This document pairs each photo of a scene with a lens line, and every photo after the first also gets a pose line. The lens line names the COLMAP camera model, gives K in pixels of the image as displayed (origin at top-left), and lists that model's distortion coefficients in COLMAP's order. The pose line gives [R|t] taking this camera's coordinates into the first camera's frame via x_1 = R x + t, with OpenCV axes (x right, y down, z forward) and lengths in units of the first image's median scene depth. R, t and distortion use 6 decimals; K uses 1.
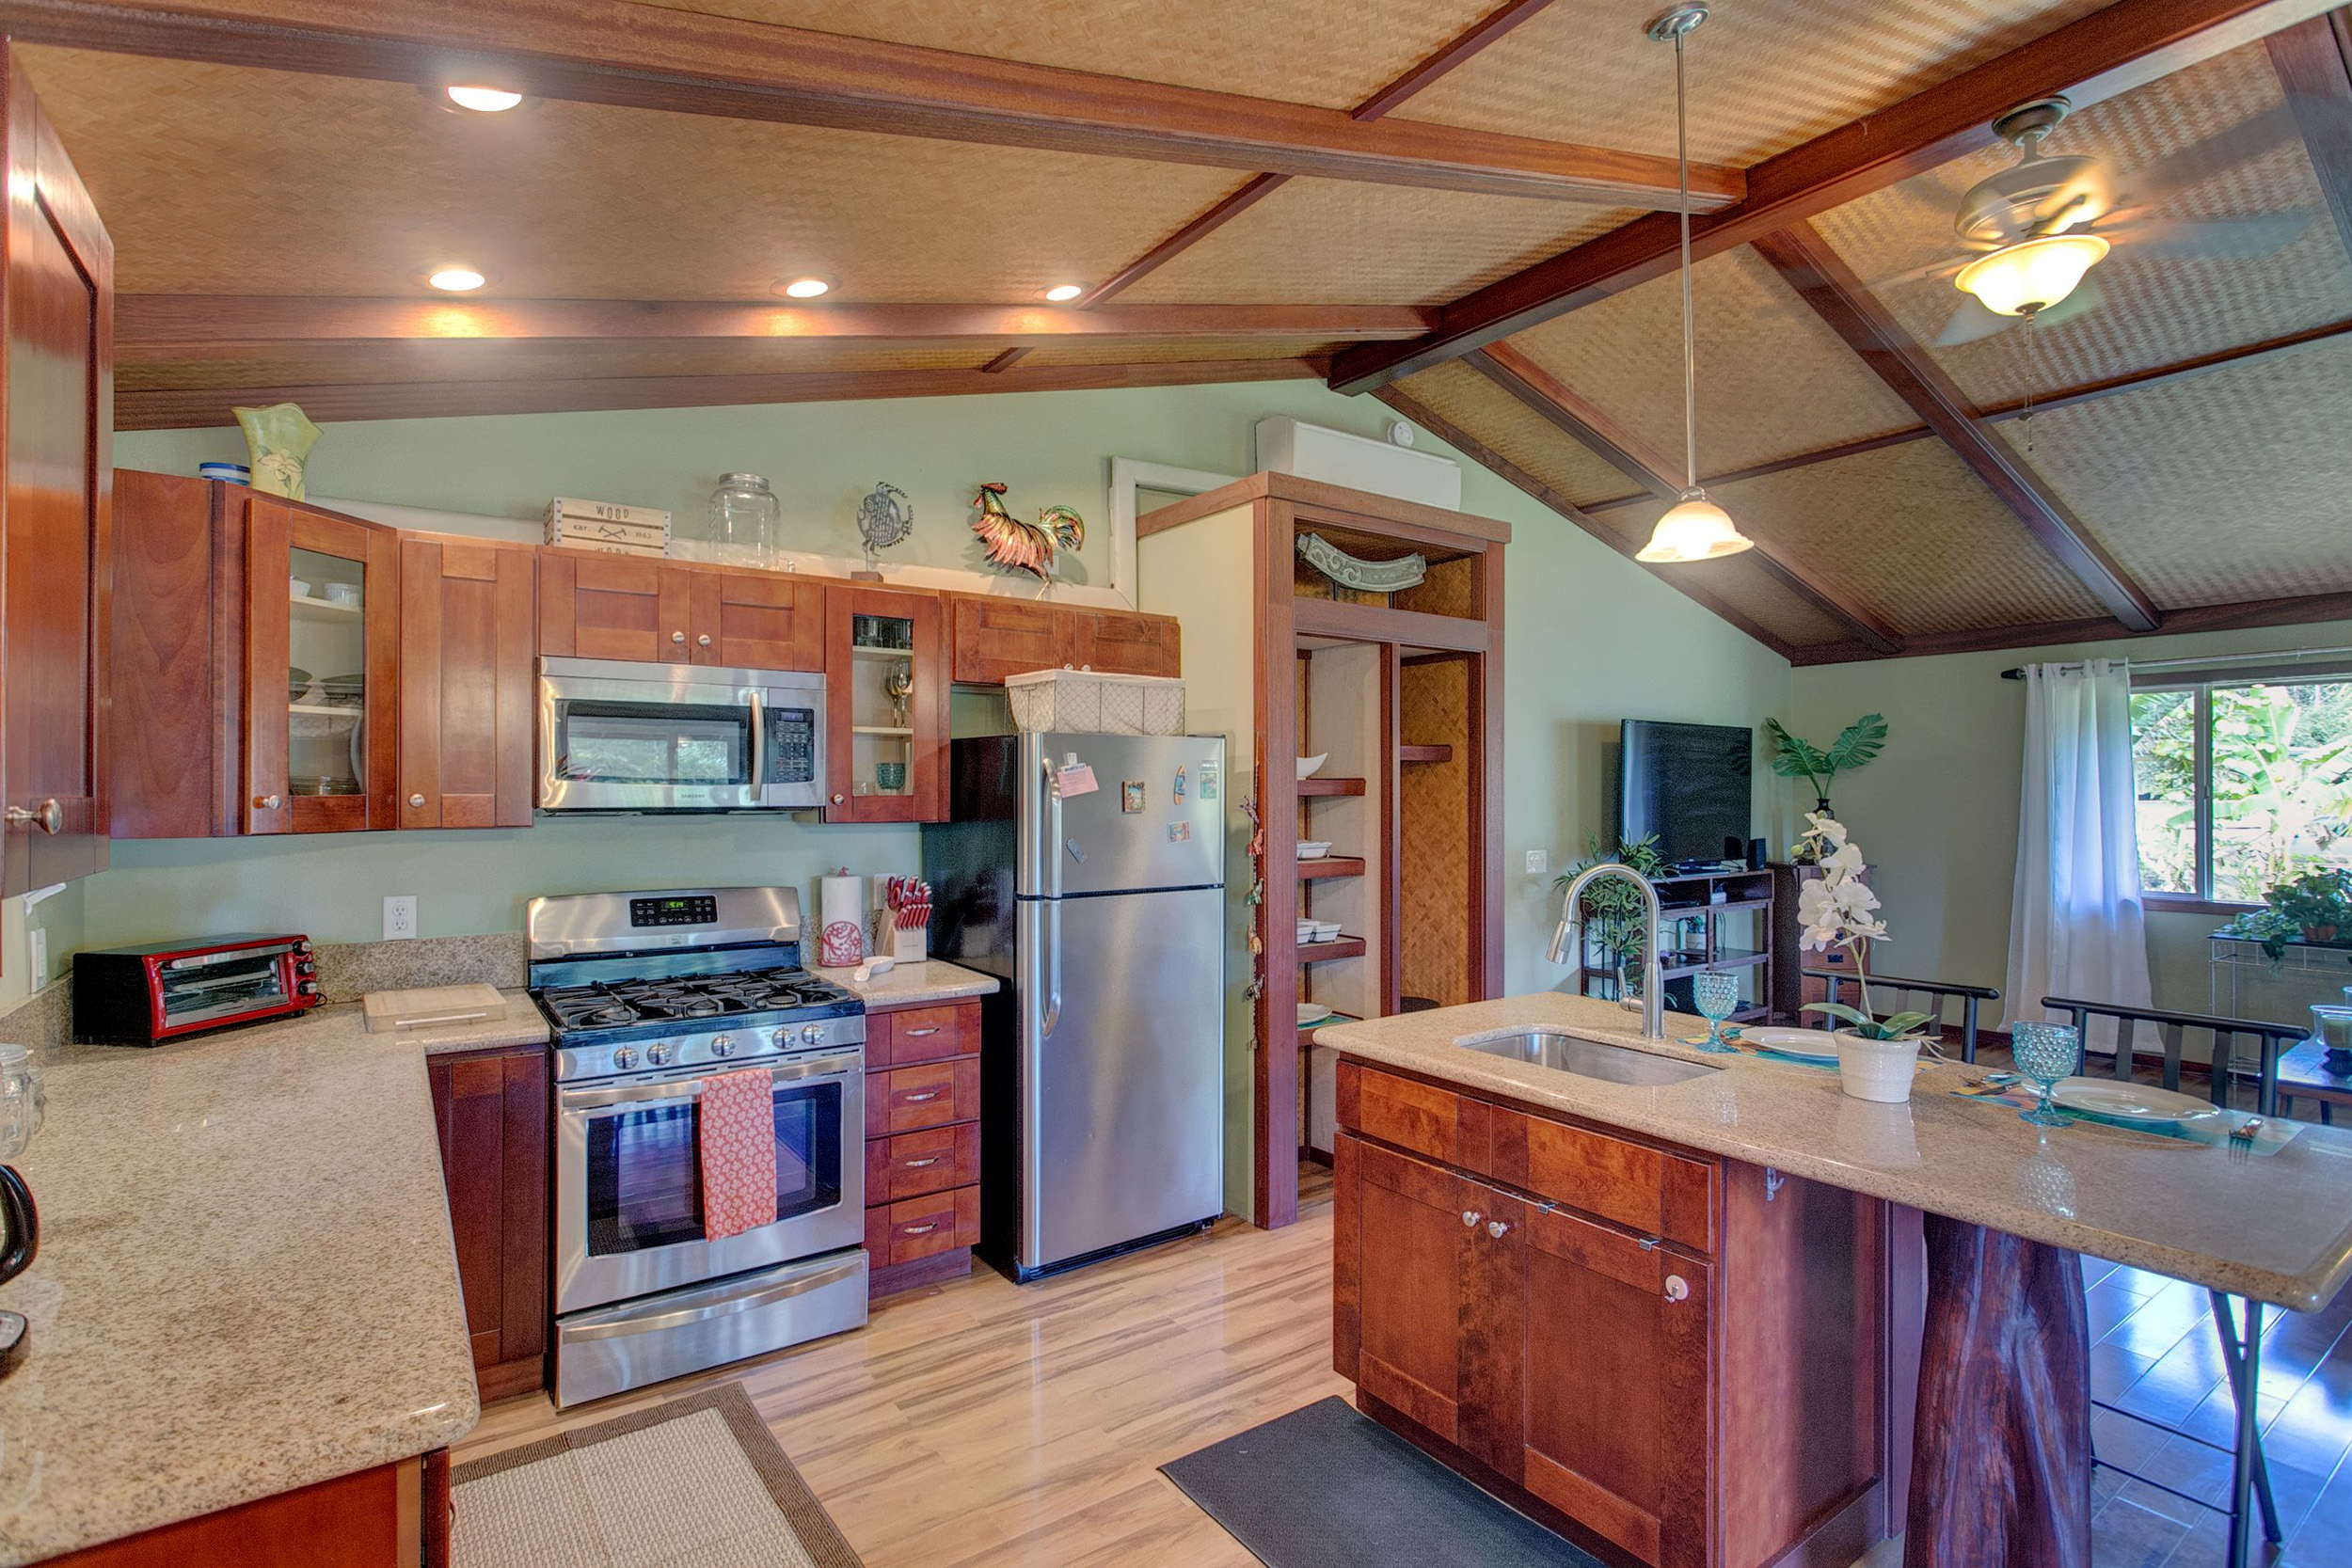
lens RADIAL K [[1116.8, 0, 1168.9], [0, 1116.8, 790.9], [0, 0, 1]] dist [-0.017133, -0.000323]
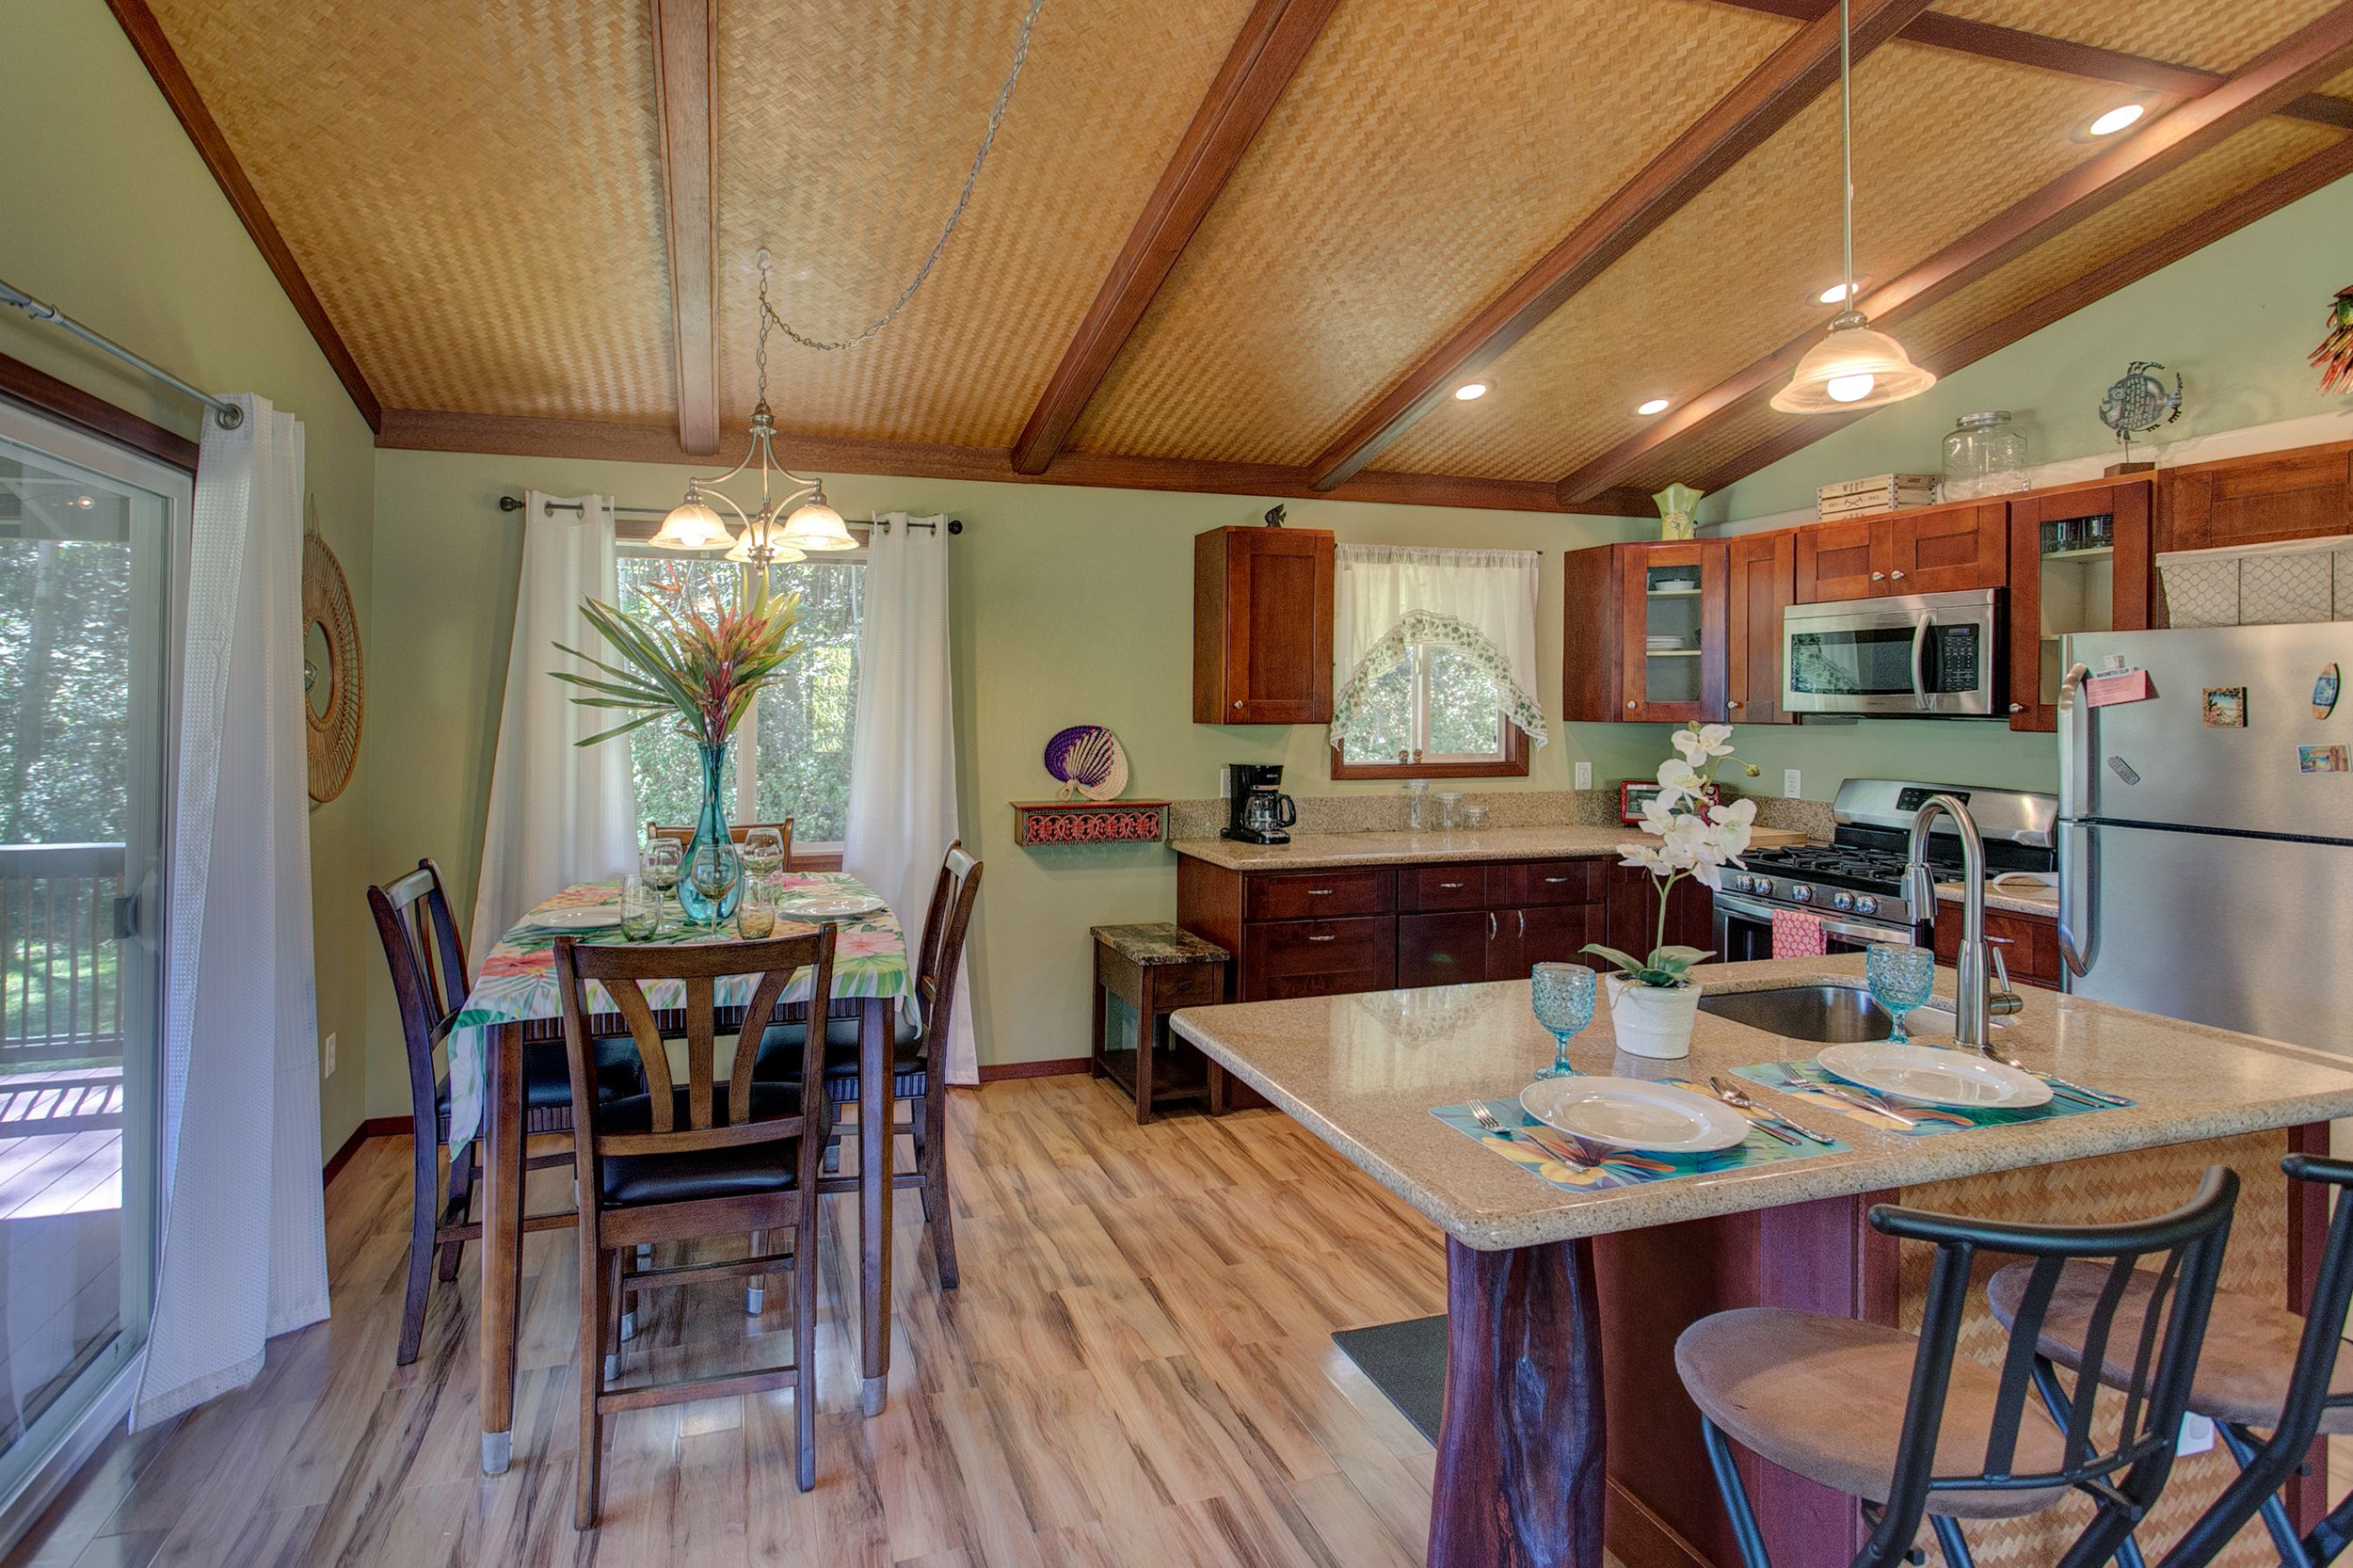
lens RADIAL K [[1216.6, 0, 1118.5], [0, 1216.6, 678.8], [0, 0, 1]] dist [-0.004356, -0.000245]
pose [[-0.299335, -0.014670, -0.954035, 1.108817], [0.001243, 0.999875, -0.015765, -0.002678], [0.954147, -0.005905, -0.299280, 0.589719]]
